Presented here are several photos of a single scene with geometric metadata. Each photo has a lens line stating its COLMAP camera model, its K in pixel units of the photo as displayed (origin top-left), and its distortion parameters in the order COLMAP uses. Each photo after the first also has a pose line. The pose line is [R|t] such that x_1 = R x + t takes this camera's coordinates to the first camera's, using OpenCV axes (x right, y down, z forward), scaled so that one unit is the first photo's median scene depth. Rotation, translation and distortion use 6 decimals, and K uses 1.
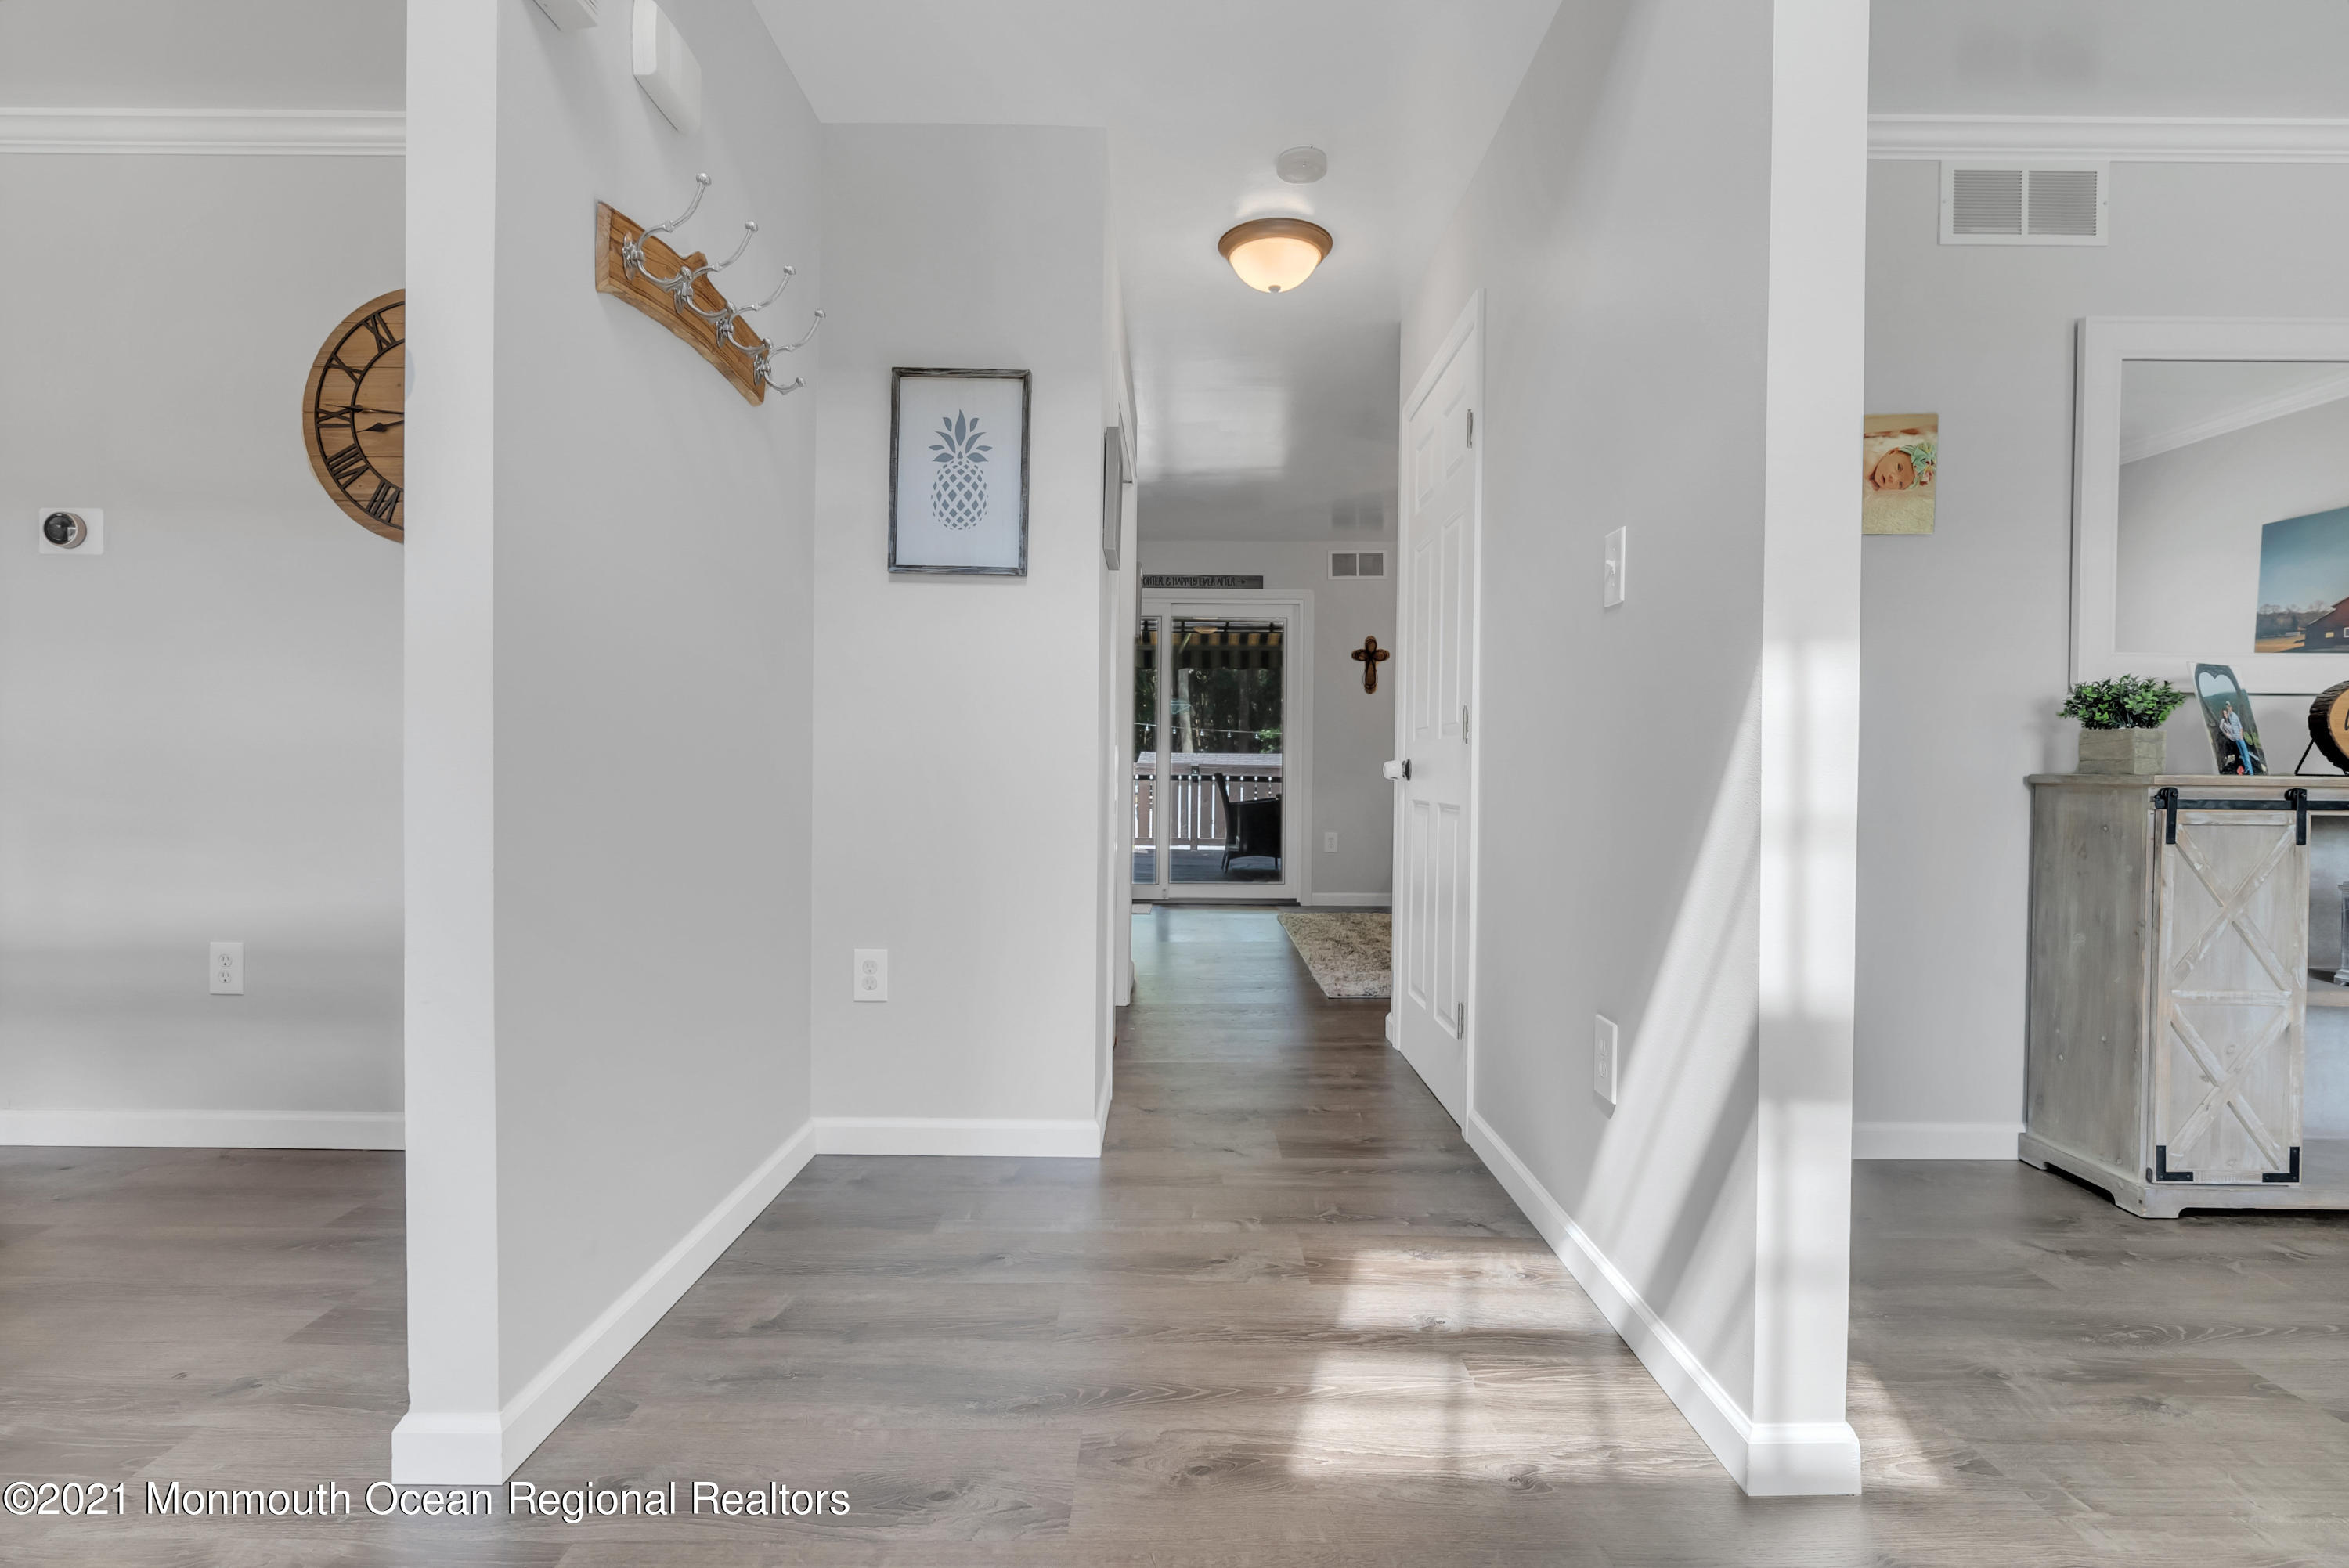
lens RADIAL K [[1066.7, 0, 1134.8], [0, 1066.7, 789.1], [0, 0, 1]] dist [-0.012551, 0.005115]
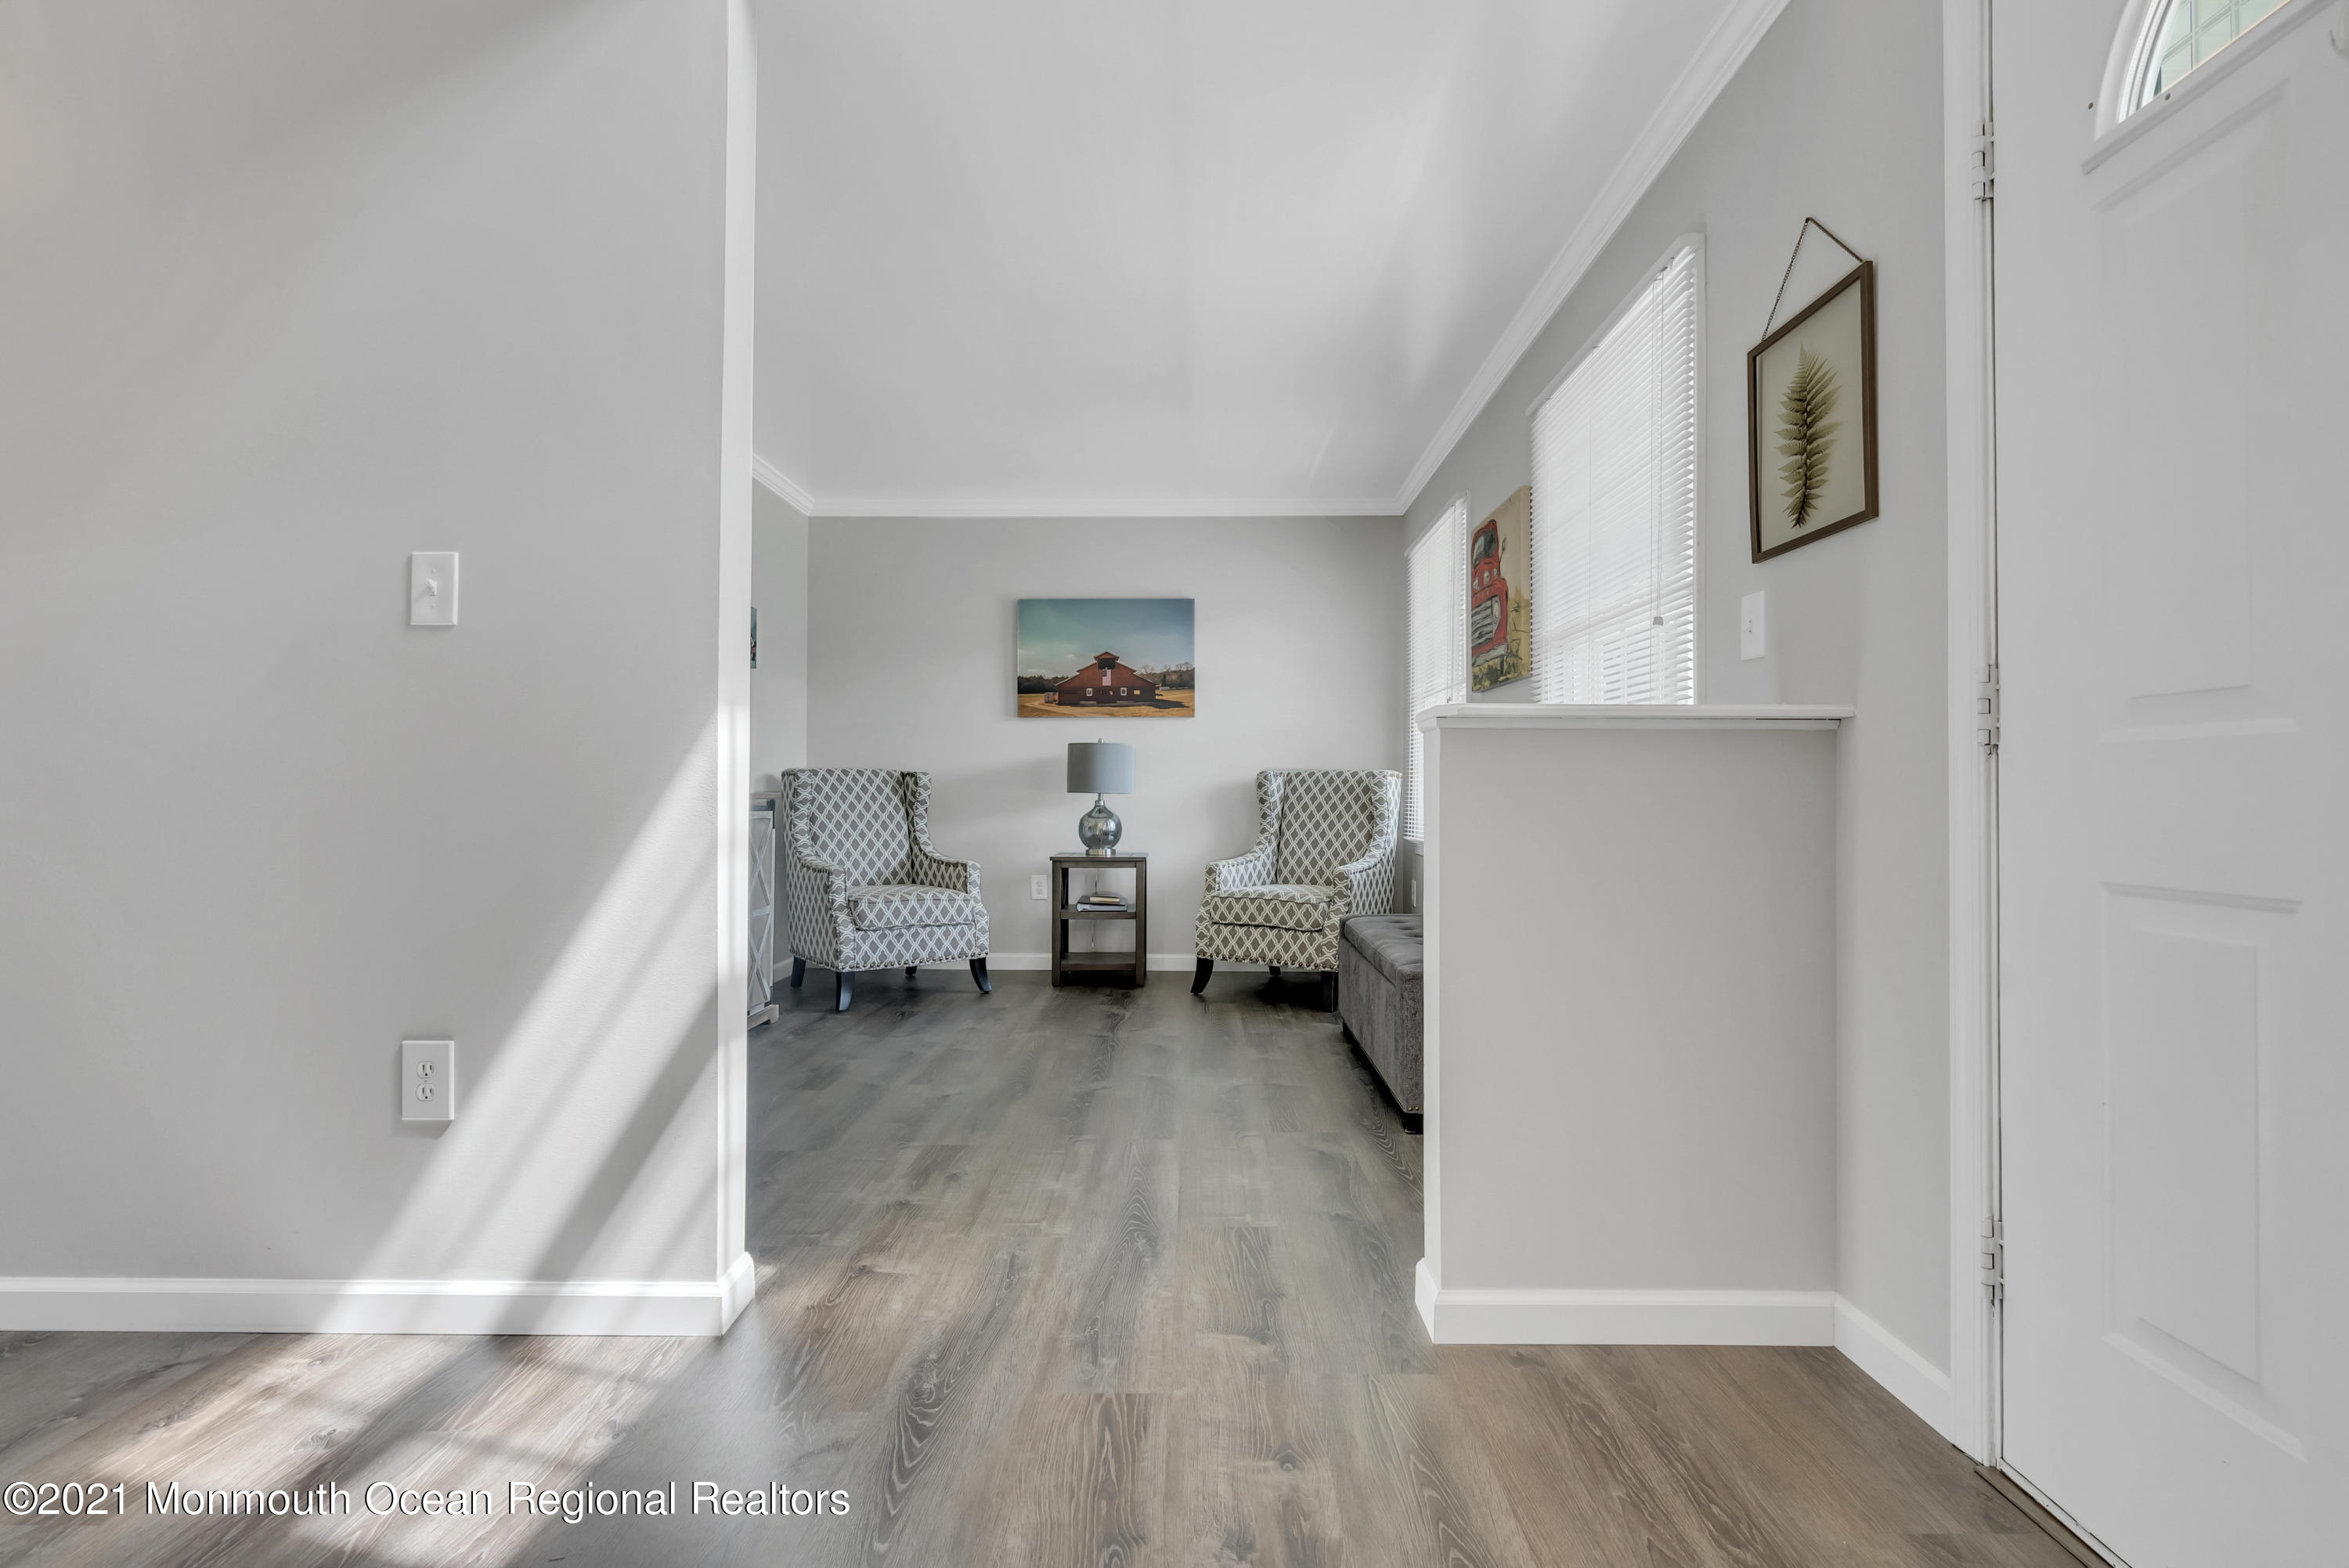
lens RADIAL K [[1066.7, 0, 1166.1], [0, 1066.7, 772.4], [0, 0, 1]] dist [-0.012551, 0.005115]
pose [[0.034592, 0.005692, 0.999385, -0.425342], [0.011849, 0.999911, -0.006106, -0.019109], [-0.999331, 0.012053, 0.034521, 0.215858]]
